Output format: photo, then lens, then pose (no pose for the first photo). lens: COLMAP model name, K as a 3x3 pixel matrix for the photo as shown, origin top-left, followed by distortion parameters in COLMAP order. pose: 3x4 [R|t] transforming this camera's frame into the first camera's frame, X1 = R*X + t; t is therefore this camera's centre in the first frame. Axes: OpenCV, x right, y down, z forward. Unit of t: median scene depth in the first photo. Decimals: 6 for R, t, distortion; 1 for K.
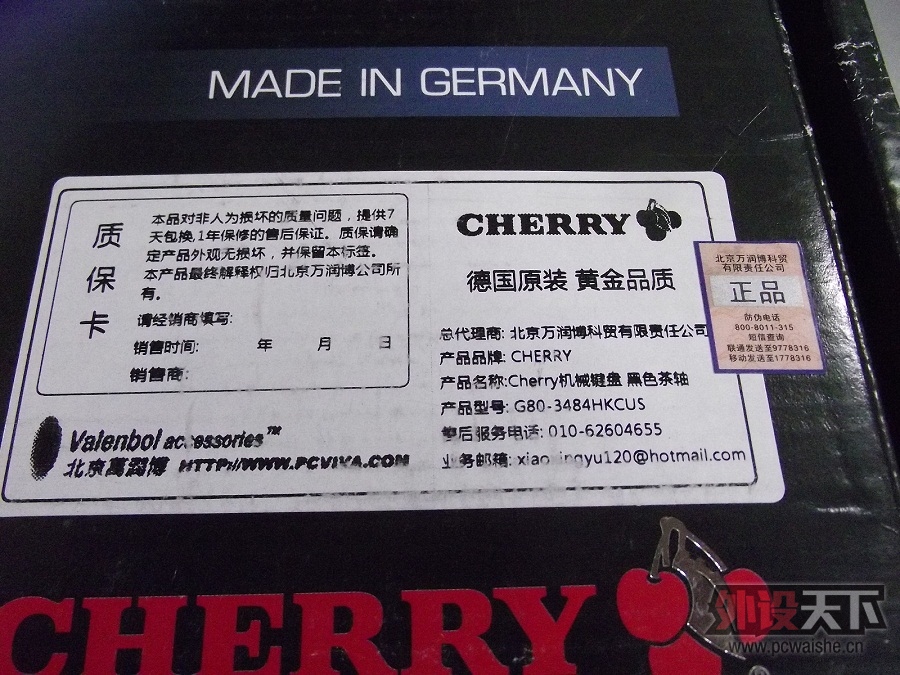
lens RADIAL K [[813.9, 0, 450.0], [0, 813.9, 337.5], [0, 0, 1]] dist [-0.076477, 0.083592]
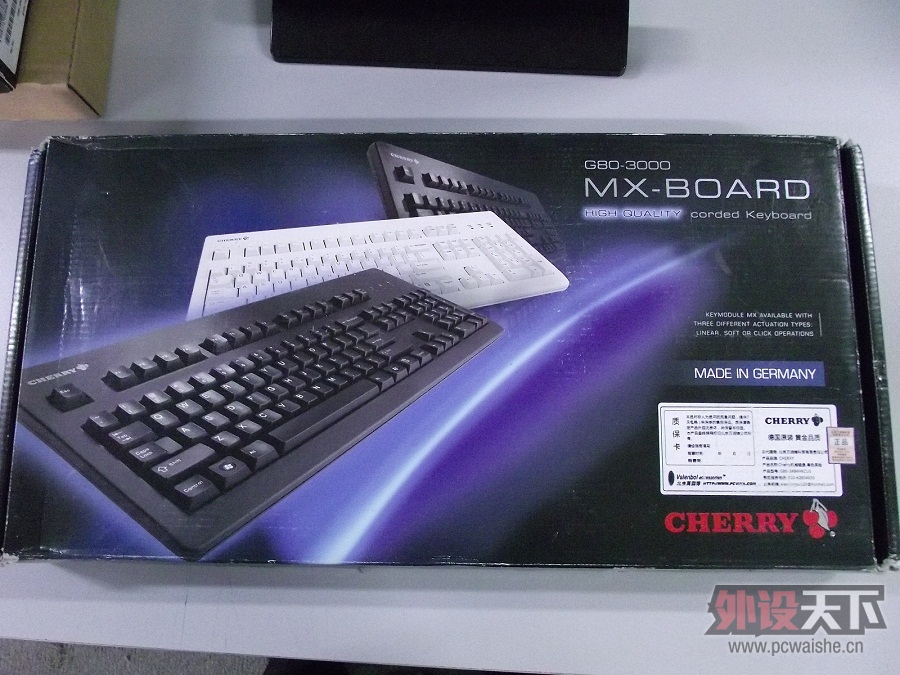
lens RADIAL K [[813.9, 0, 450.0], [0, 813.9, 337.5], [0, 0, 1]] dist [-0.076477, 0.083592]
pose [[0.998610, 0.032035, -0.041865, -1.407711], [-0.022239, 0.976051, 0.216400, -1.387143], [0.047795, -0.215168, 0.975407, -2.863686]]
